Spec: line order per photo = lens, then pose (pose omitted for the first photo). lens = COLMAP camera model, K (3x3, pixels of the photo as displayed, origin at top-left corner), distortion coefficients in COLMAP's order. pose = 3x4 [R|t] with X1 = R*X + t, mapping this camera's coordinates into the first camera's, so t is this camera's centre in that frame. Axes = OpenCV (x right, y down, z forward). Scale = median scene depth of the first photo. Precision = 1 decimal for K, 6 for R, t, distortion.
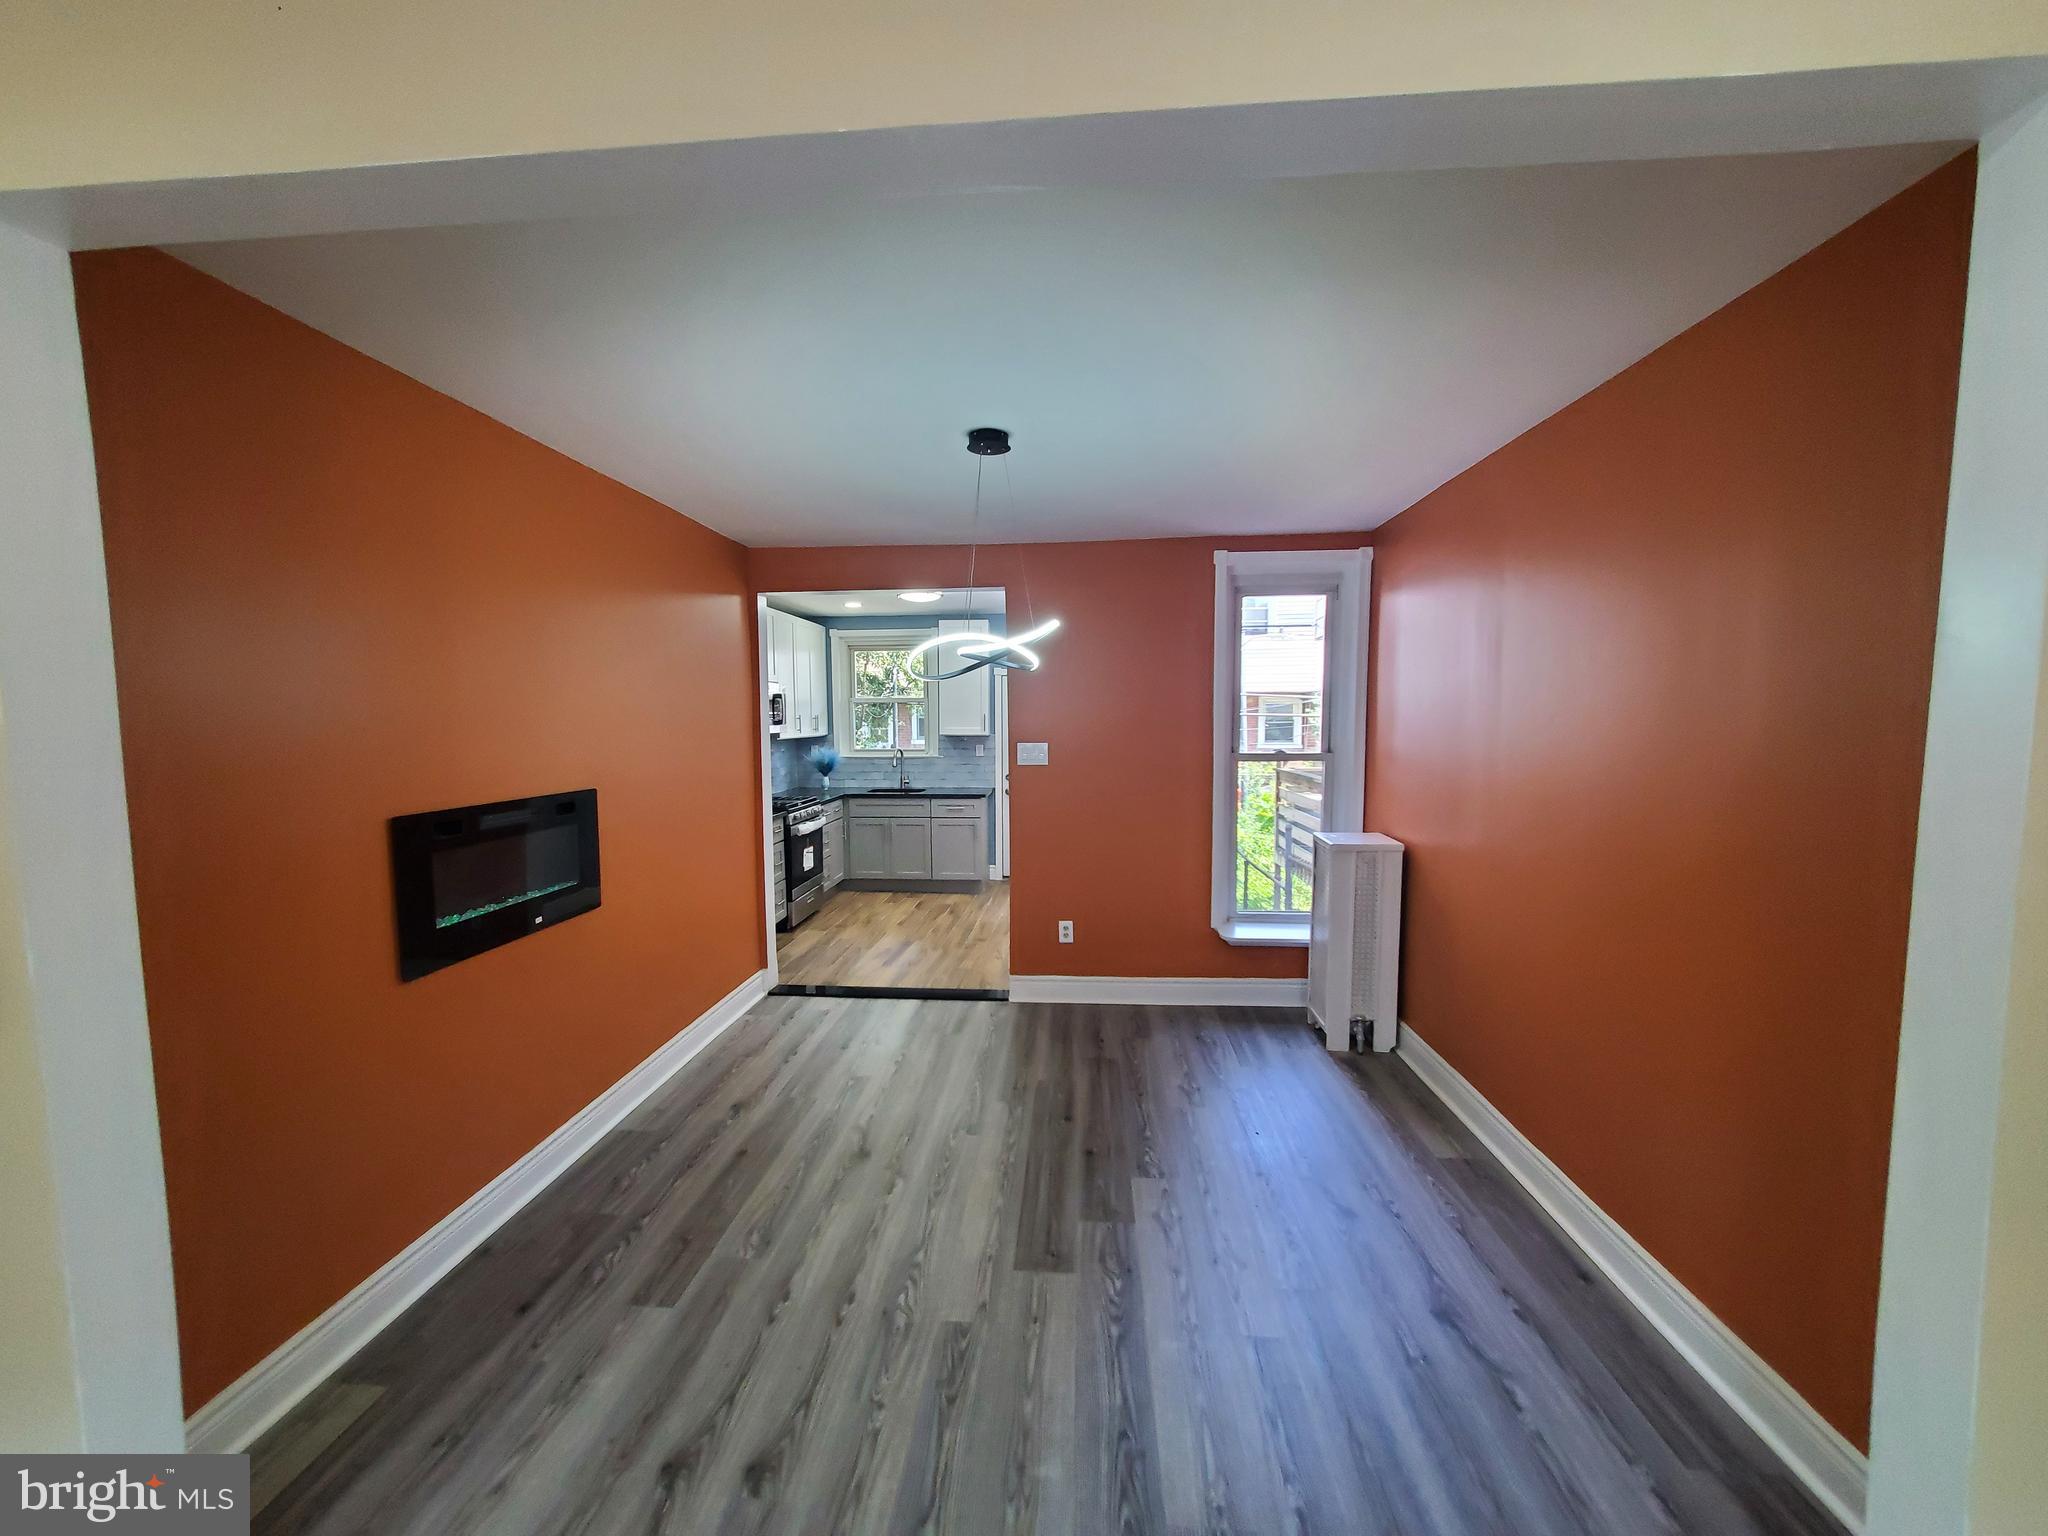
lens RADIAL K [[808.6, 0, 1014.9], [0, 808.6, 785.7], [0, 0, 1]] dist [0.001676, -0.000289]
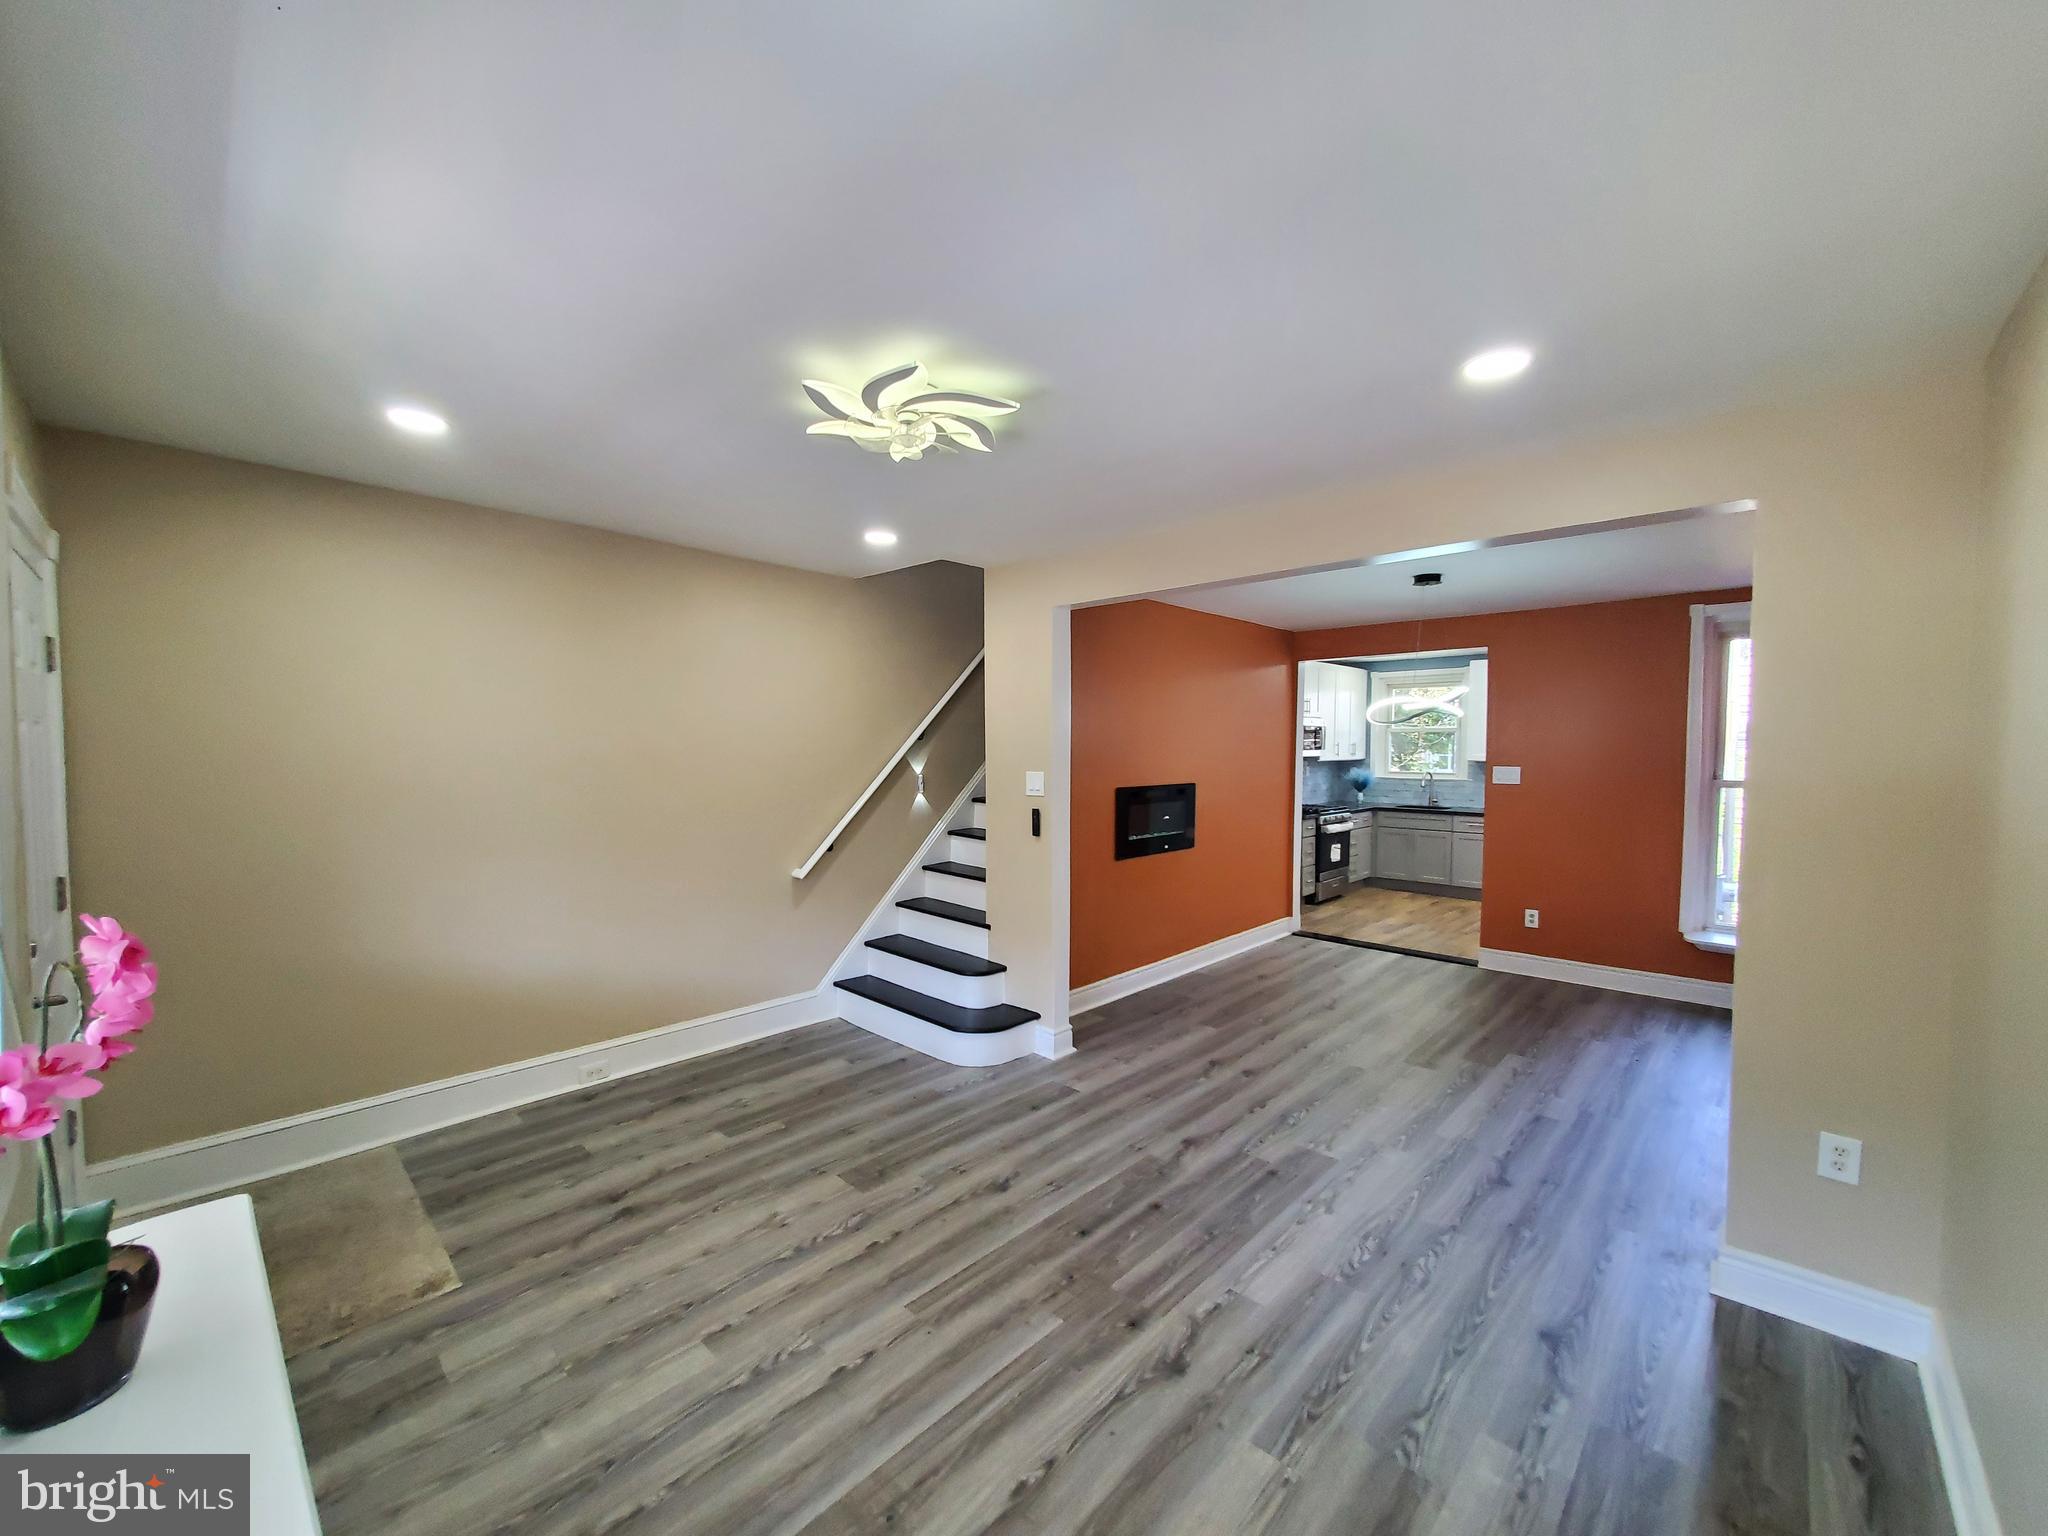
lens RADIAL K [[808.6, 0, 1009.8], [0, 808.6, 784.8], [0, 0, 1]] dist [0.001676, -0.000289]
pose [[0.772113, 0.039152, -0.634278, 0.238853], [-0.059150, 0.998195, -0.010388, 0.037708], [0.632726, 0.045539, 0.773035, -0.508996]]
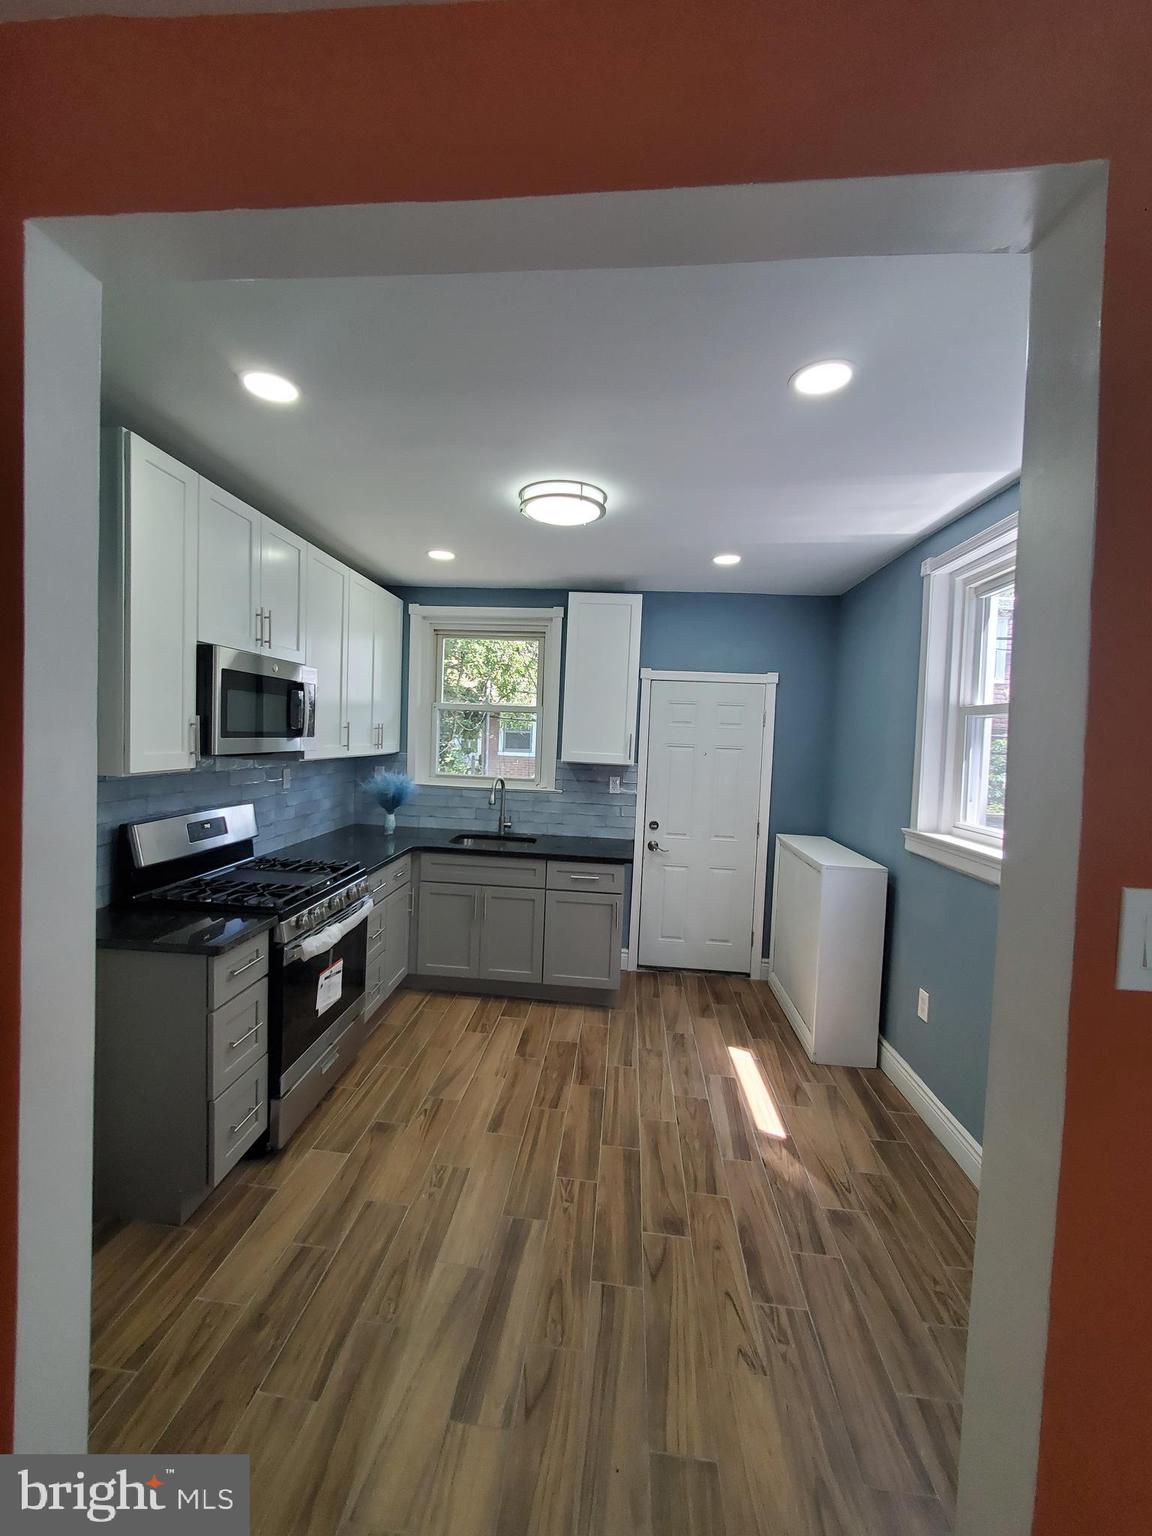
lens RADIAL K [[606.4, 0, 560.9], [0, 606.4, 763.0], [0, 0, 1]] dist [0.001676, -0.000289]
pose [[0.998867, 0.045629, -0.013514, -0.153384], [-0.046087, 0.998296, -0.035793, -0.077113], [0.011858, 0.036376, 0.999268, 0.879202]]
